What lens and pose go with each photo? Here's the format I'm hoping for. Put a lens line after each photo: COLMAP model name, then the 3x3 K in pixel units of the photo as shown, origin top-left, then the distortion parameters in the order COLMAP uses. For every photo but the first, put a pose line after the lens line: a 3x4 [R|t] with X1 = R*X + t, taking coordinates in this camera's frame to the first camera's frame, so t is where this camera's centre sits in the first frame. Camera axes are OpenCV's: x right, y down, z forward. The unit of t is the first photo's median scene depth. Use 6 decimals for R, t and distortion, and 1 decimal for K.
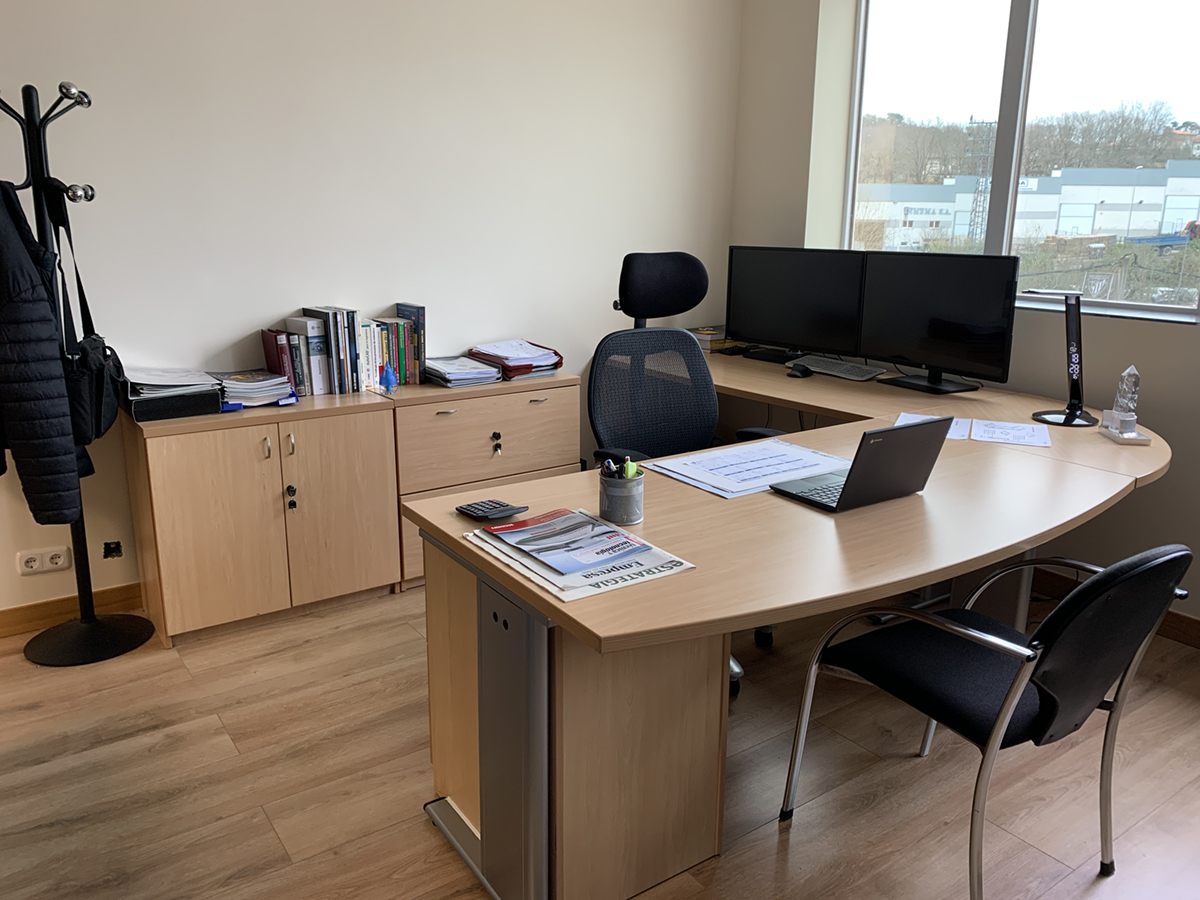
lens RADIAL K [[907.7, 0, 600.0], [0, 907.7, 450.0], [0, 0, 1]] dist [0.003500, 0.000115]
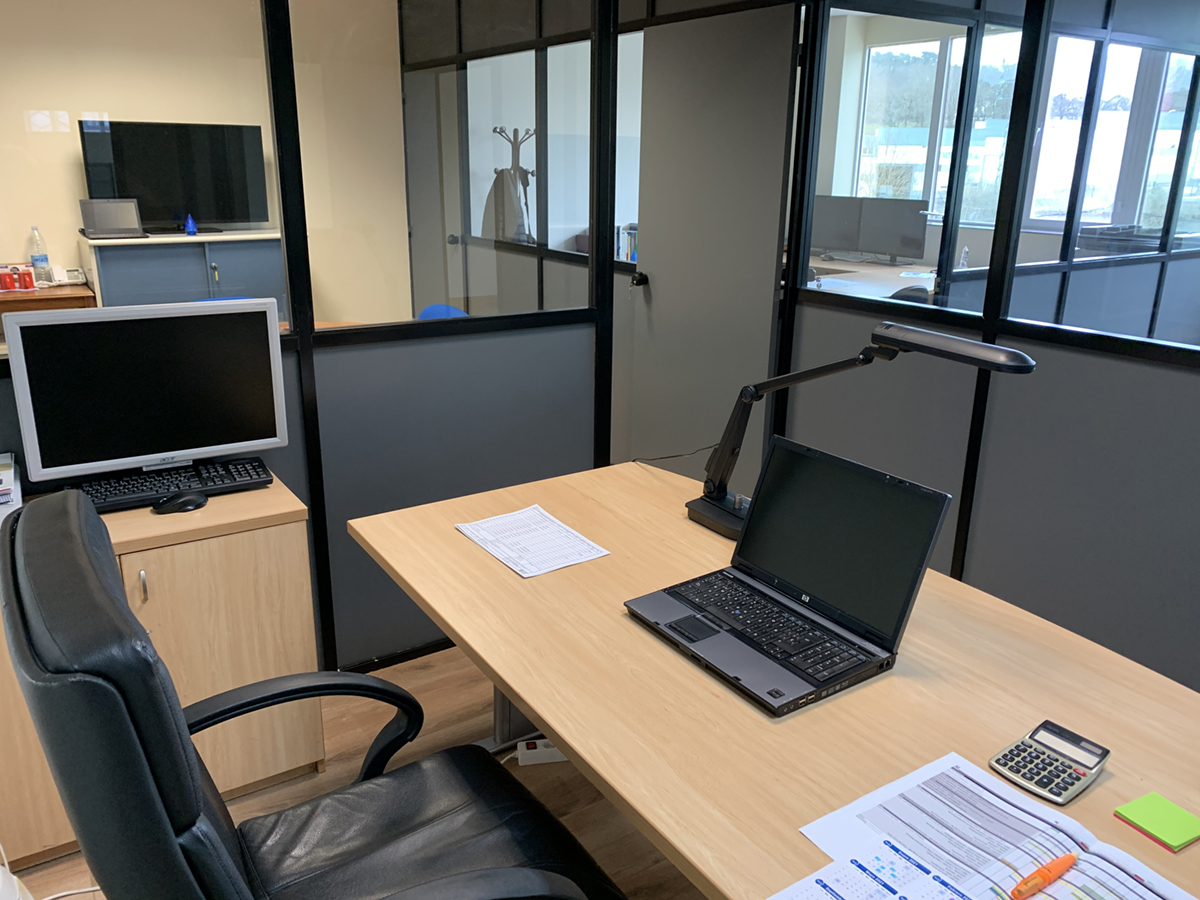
lens RADIAL K [[907.7, 0, 600.0], [0, 907.7, 450.0], [0, 0, 1]] dist [0.003500, 0.000115]
pose [[0.999667, 0.009714, -0.023889, -0.212410], [-0.008289, 0.998220, 0.059063, 0.203974], [0.024420, -0.058845, 0.997968, -0.954187]]
